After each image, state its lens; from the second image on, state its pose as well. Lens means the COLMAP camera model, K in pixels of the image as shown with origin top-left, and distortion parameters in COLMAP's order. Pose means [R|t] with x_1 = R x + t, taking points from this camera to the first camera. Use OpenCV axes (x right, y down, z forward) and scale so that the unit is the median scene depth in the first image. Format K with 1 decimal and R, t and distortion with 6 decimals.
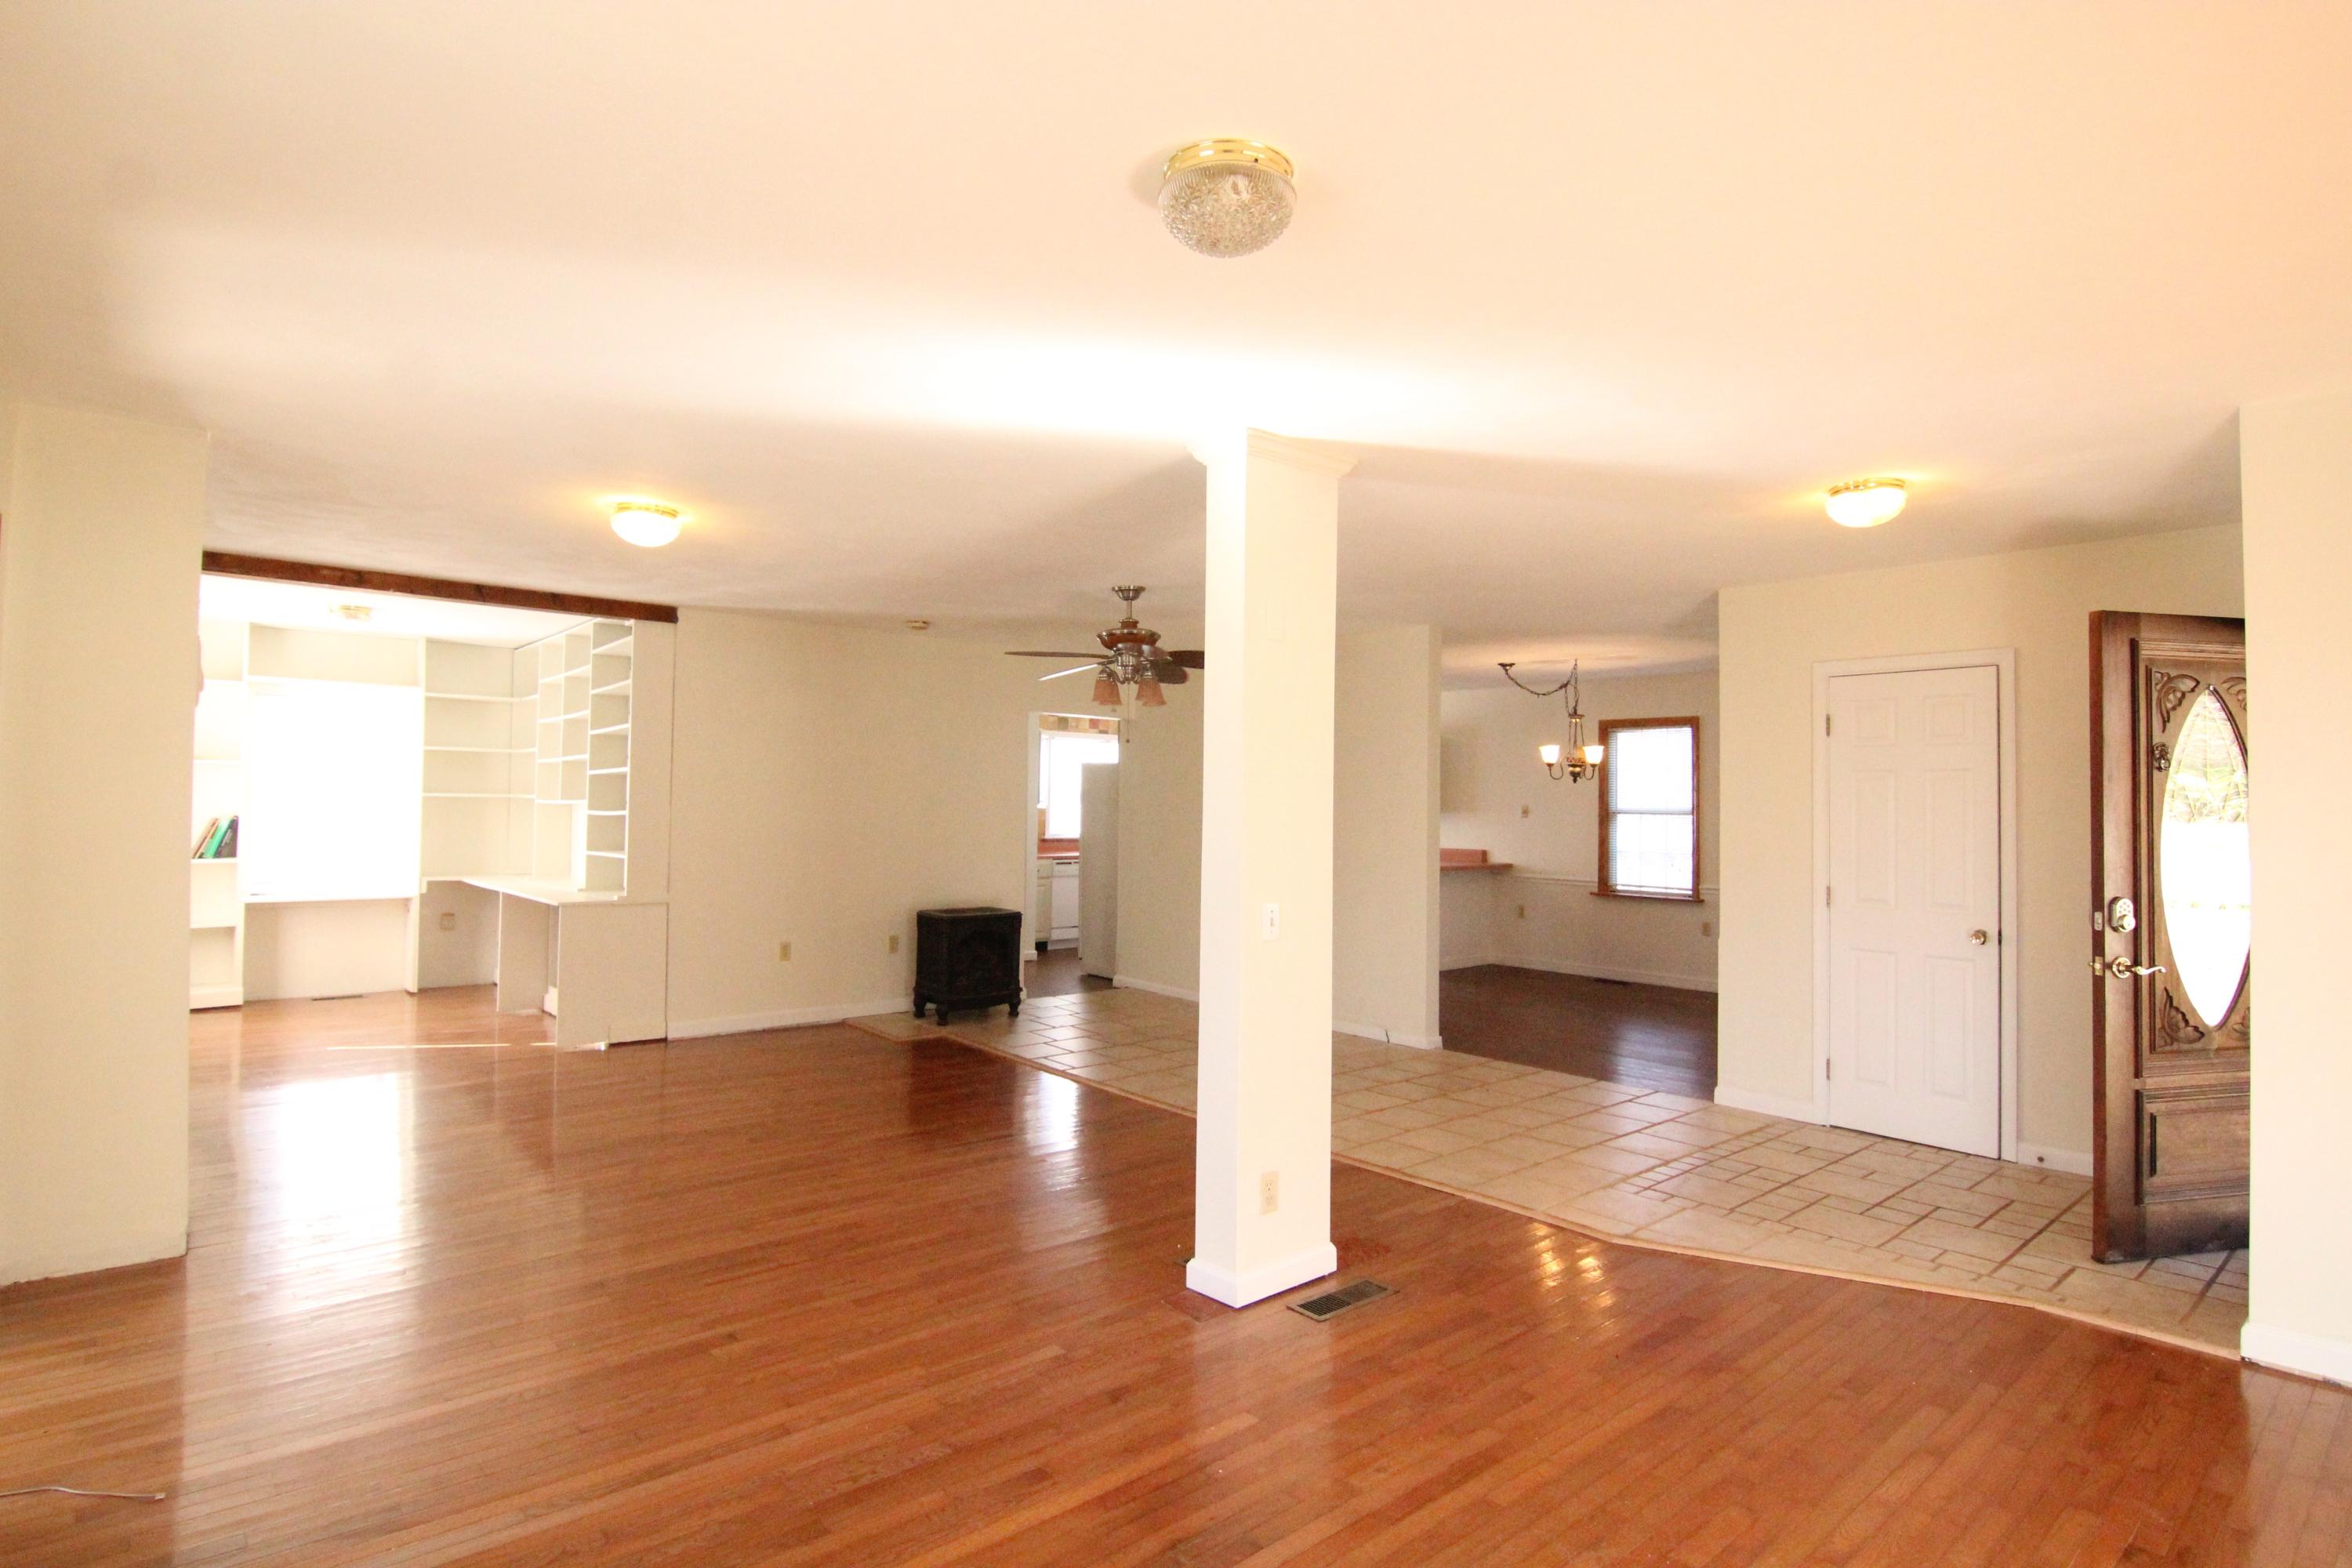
lens RADIAL K [[1193.4, 0, 1178.2], [0, 1193.4, 773.7], [0, 0, 1]] dist [0.001338, -0.017155]
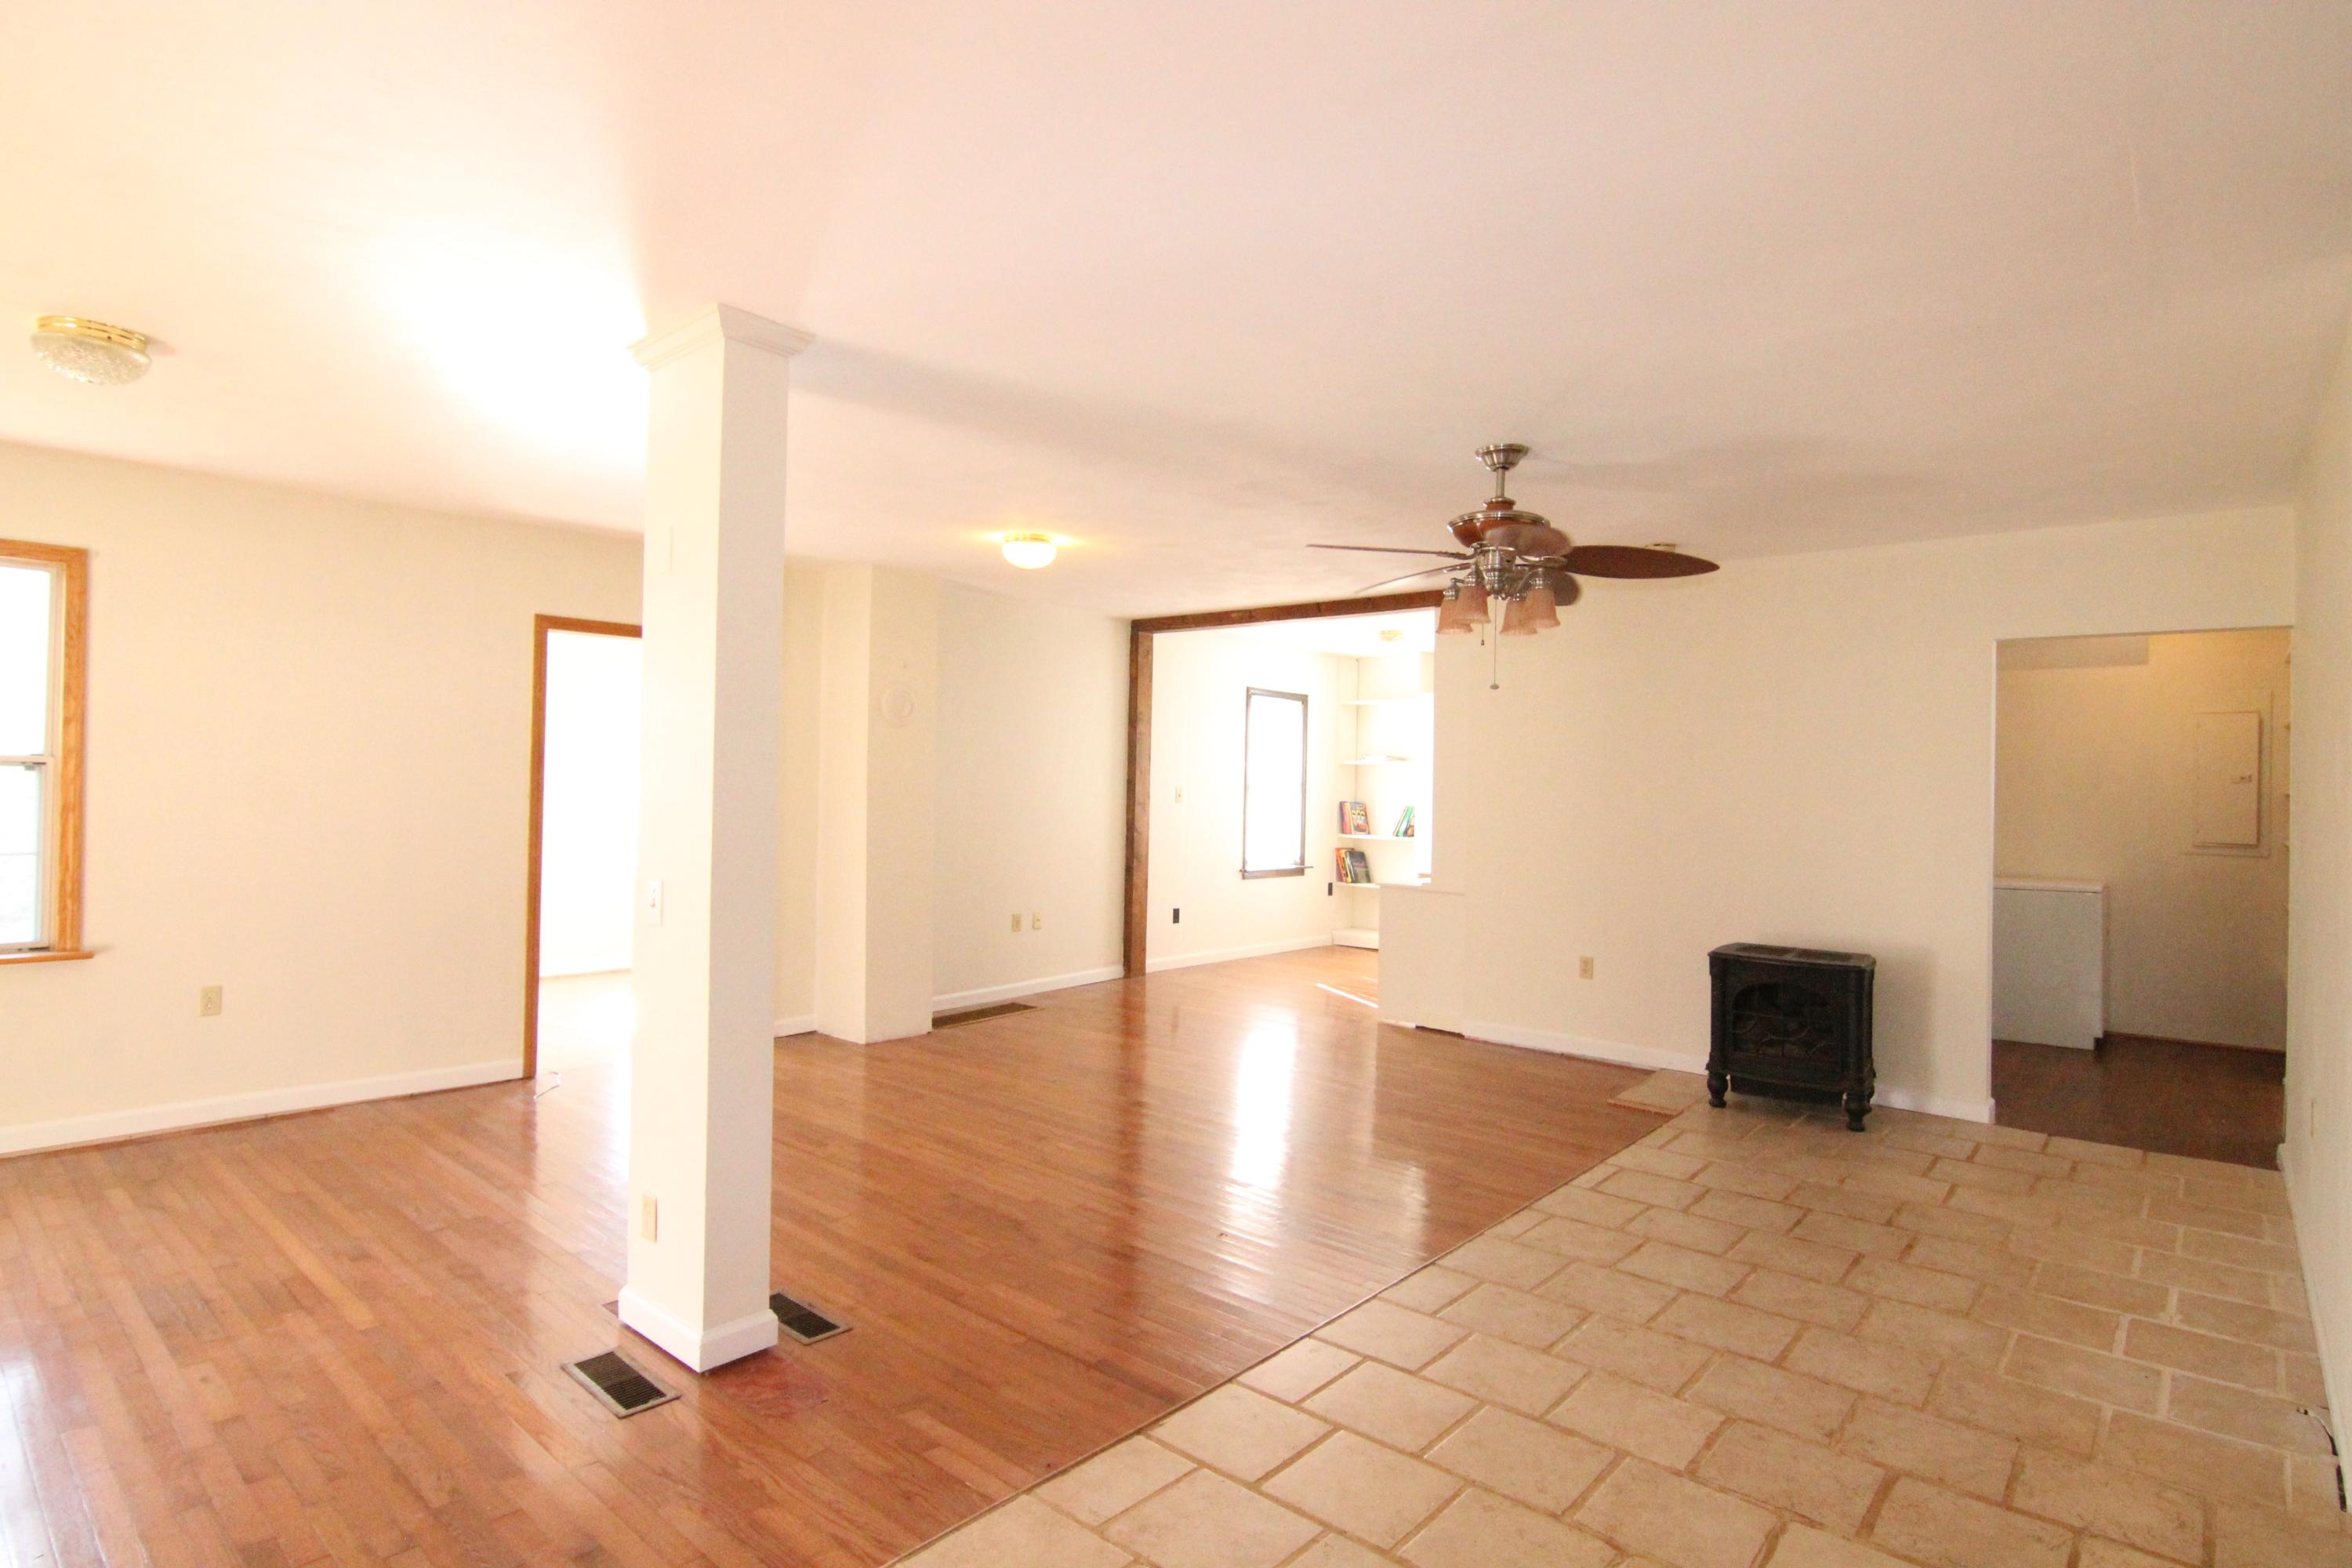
lens RADIAL K [[1193.4, 0, 1178.2], [0, 1193.4, 773.7], [0, 0, 1]] dist [0.001338, -0.017155]
pose [[0.131358, -0.020624, -0.991120, 0.582341], [0.012154, 0.999742, -0.019193, 0.030498], [0.991260, -0.009525, 0.131575, 0.748923]]
